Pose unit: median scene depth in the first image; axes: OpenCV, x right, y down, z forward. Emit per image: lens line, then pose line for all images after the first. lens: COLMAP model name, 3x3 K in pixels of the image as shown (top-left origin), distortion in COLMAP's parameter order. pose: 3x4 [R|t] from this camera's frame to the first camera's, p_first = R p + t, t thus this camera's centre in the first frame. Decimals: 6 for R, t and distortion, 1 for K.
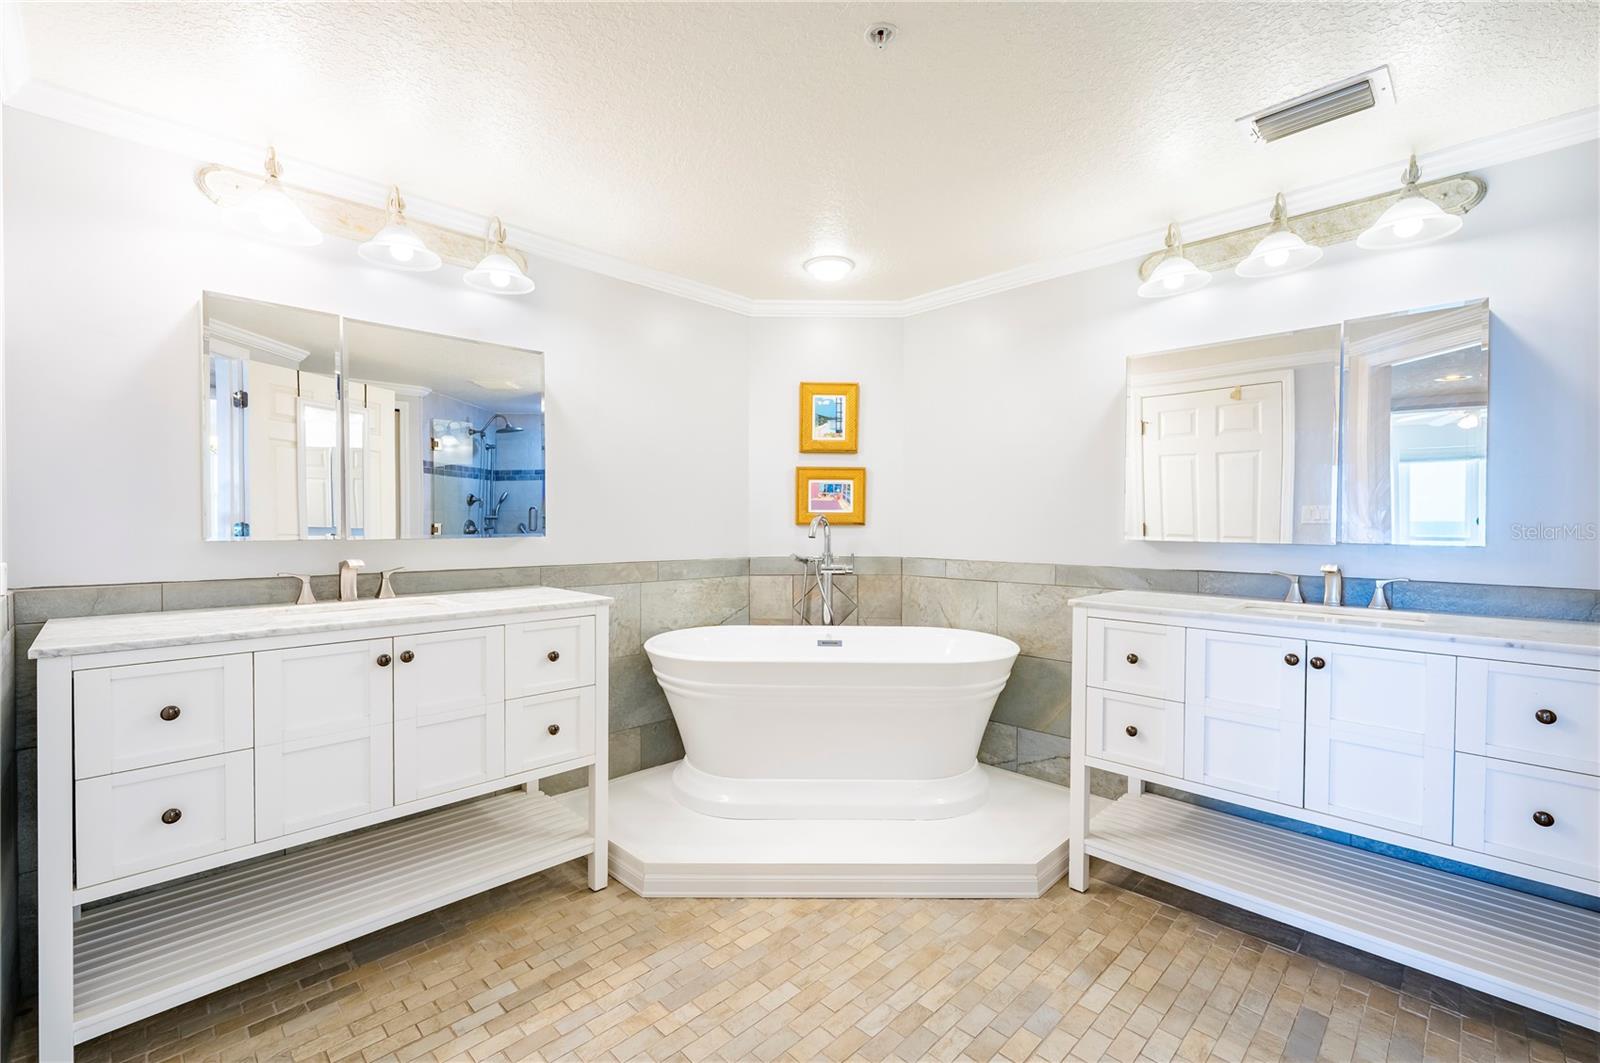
lens RADIAL K [[666.9, 0, 808.2], [0, 666.9, 527.2], [0, 0, 1]] dist [0.002761, -0.001045]
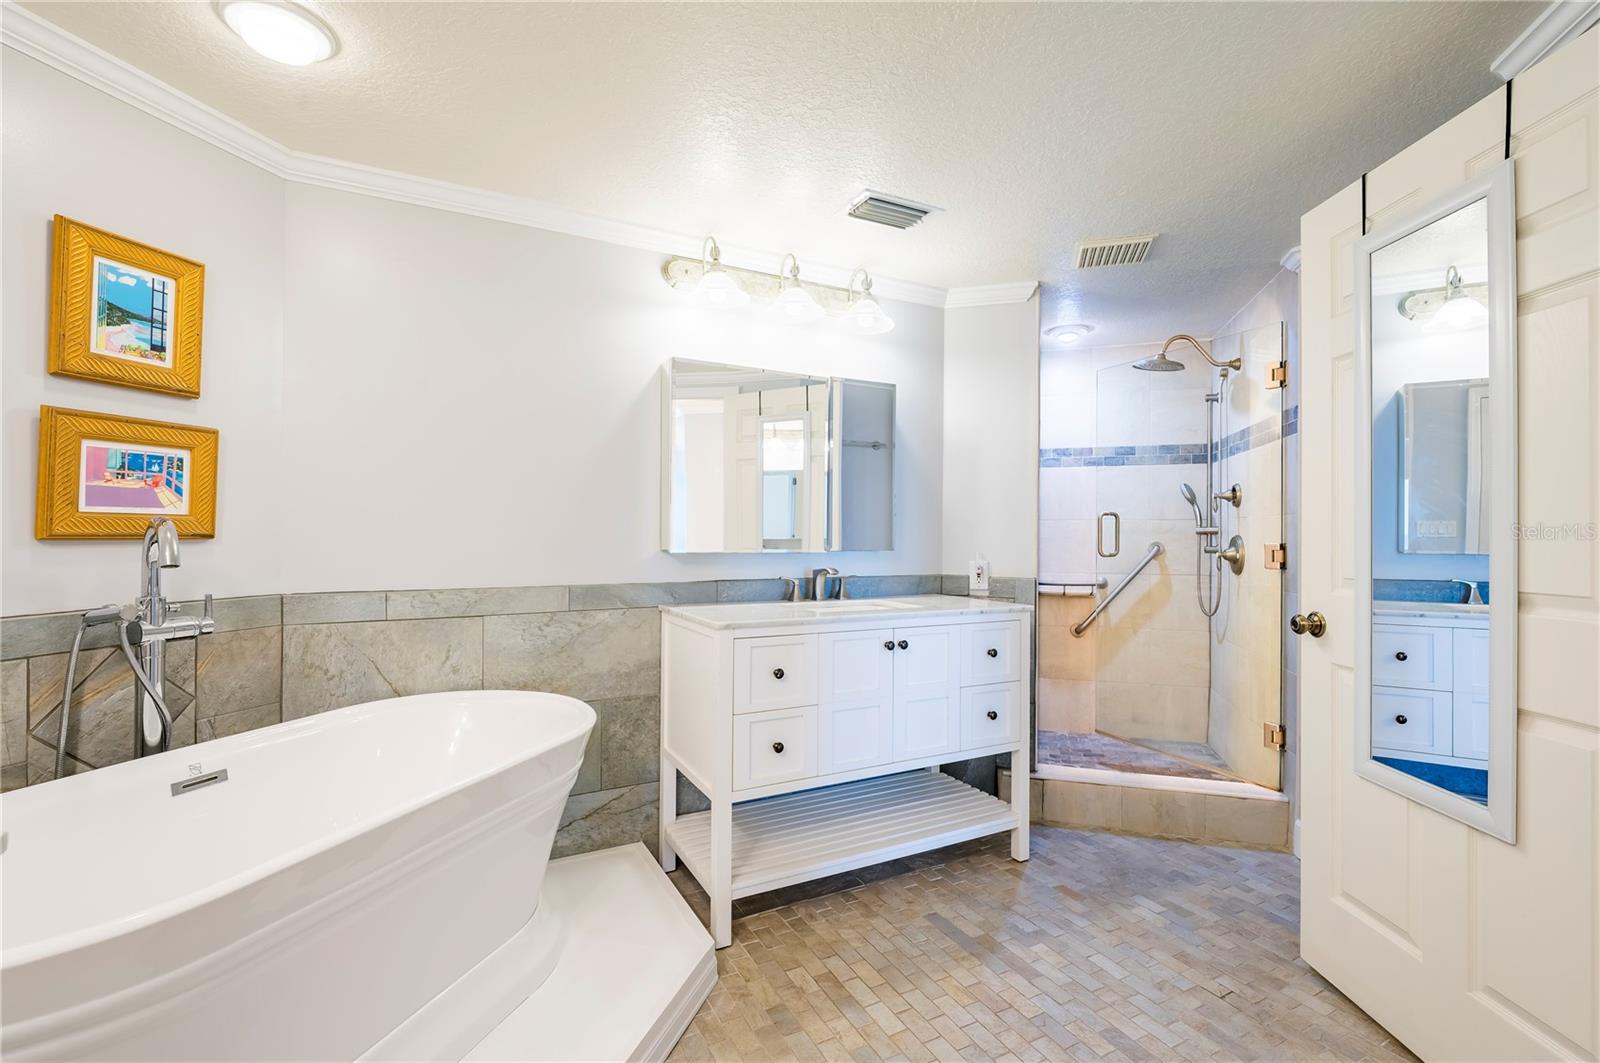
lens RADIAL K [[689.3, 0, 804.4], [0, 689.3, 532.7], [0, 0, 1]] dist [-0.000977, 0.000620]
pose [[0.320141, -0.000905, 0.947369, -0.282808], [0.003698, 0.999993, -0.000294, -0.006194], [-0.947363, 0.003598, 0.320142, 0.390175]]
